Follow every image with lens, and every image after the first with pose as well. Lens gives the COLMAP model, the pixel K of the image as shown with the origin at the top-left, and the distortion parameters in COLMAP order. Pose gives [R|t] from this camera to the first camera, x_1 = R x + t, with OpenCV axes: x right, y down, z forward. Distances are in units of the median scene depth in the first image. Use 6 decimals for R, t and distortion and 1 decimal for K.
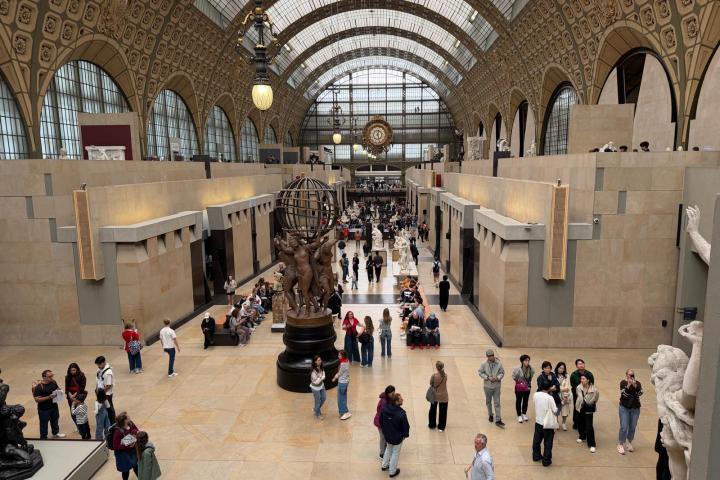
lens RADIAL K [[507.9, 0, 359.2], [0, 507.9, 246.0], [0, 0, 1]] dist [0.110566, -0.120898]
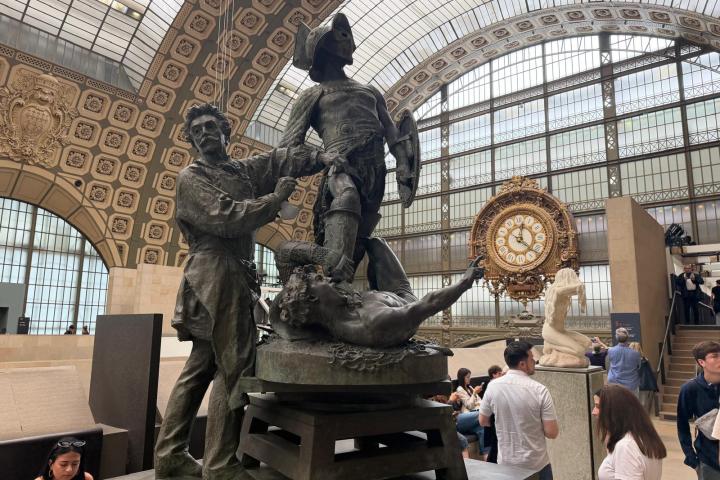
lens RADIAL K [[513.6, 0, 358.9], [0, 513.6, 248.8], [0, 0, 1]] dist [0.075267, -0.087771]
pose [[0.817848, -0.071477, -0.570978, 0.309594], [-0.110938, 0.954056, -0.278336, -0.272460], [0.564639, 0.290980, 0.772343, 1.659225]]
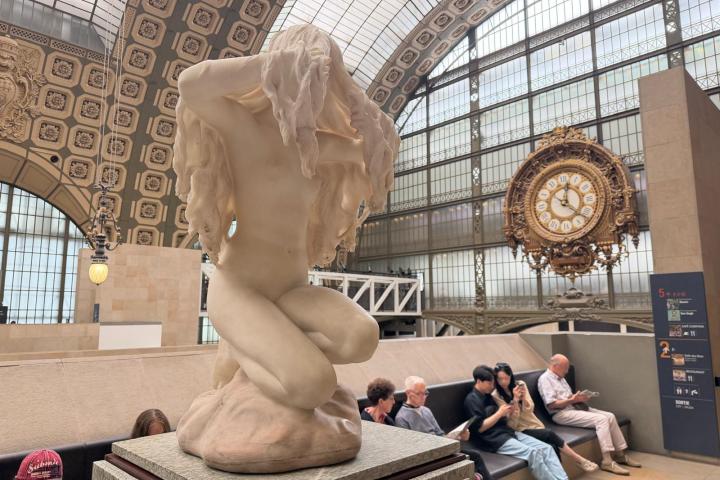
lens RADIAL K [[513.3, 0, 357.7], [0, 513.3, 241.5], [0, 0, 1]] dist [0.044010, -0.051270]
pose [[0.741505, -0.086642, -0.665330, 0.298672], [-0.110251, 0.962414, -0.248203, -0.292400], [0.661827, 0.257397, 0.704082, 1.771084]]
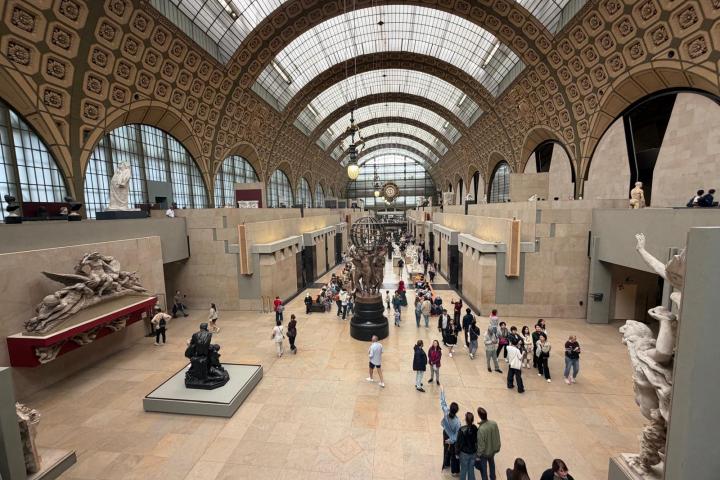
lens RADIAL K [[291.3, 0, 356.3], [0, 291.3, 240.2], [0, 0, 1]] dist [0.019592, -0.000162]
pose [[0.997419, -0.002141, -0.071768, -0.018775], [-0.001429, 0.998766, -0.049650, -0.001003], [0.071786, 0.049624, 0.996185, 0.001265]]
